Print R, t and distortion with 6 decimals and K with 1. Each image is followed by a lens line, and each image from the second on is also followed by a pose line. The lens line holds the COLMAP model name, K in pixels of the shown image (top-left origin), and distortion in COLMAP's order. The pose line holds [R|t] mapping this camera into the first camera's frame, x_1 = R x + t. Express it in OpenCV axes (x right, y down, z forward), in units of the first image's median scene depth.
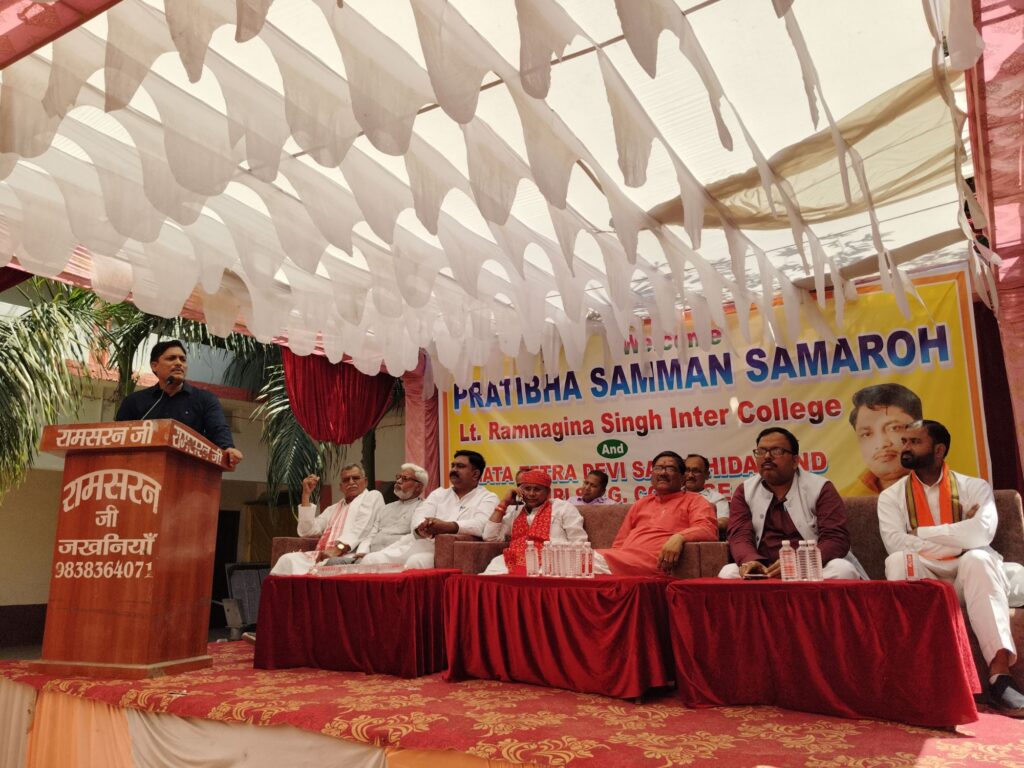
lens RADIAL K [[753.9, 0, 511.3], [0, 753.9, 408.7], [0, 0, 1]] dist [0.027711, -0.003214]
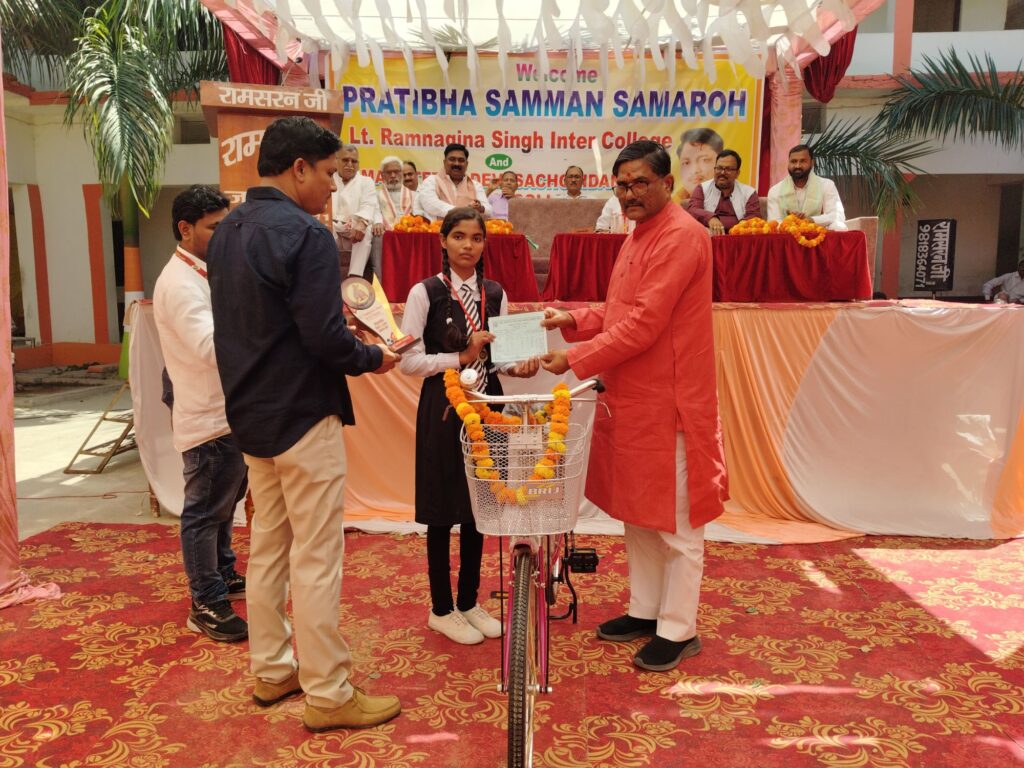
lens RADIAL K [[750.2, 0, 483.2], [0, 750.2, 388.3], [0, 0, 1]] dist [0.122822, -0.256012]
pose [[0.874375, -0.055133, 0.482108, -0.574060], [-0.095097, 0.954790, 0.281661, 0.068293], [-0.475841, -0.292124, 0.829602, -0.146832]]
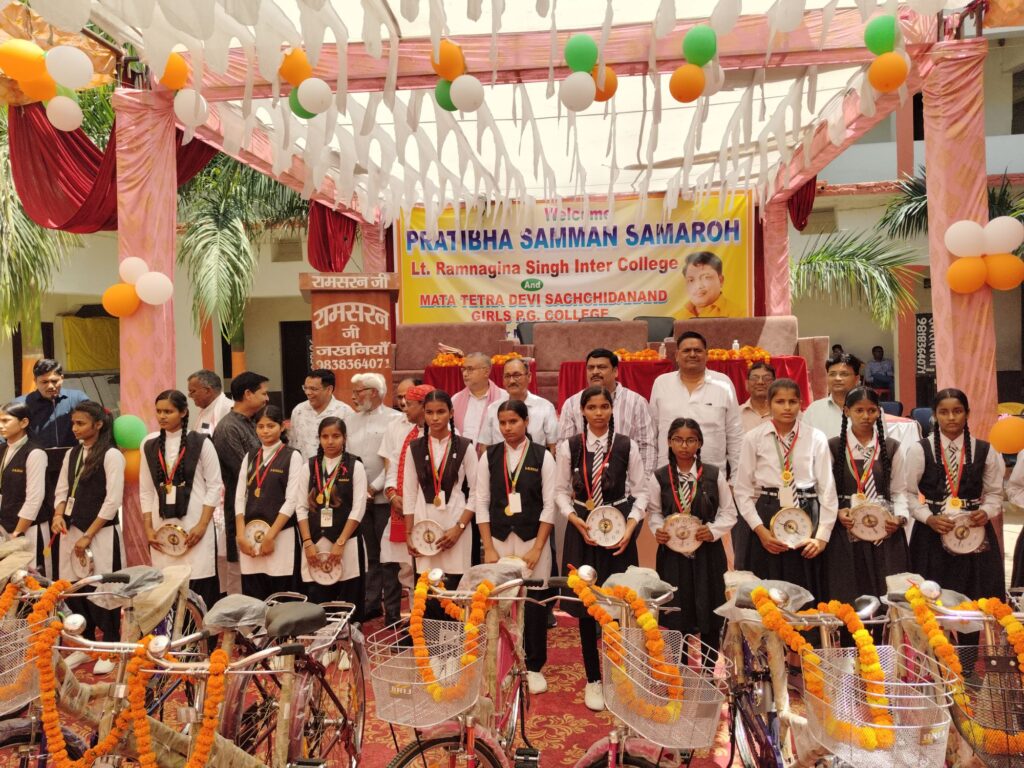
lens RADIAL K [[750.2, 0, 483.2], [0, 750.2, 388.3], [0, 0, 1]] dist [0.122822, -0.256012]
pose [[0.916873, -0.037469, 0.397416, -0.631020], [-0.052155, 0.975806, 0.212327, -0.065913], [-0.395757, -0.215405, 0.892736, -0.388879]]
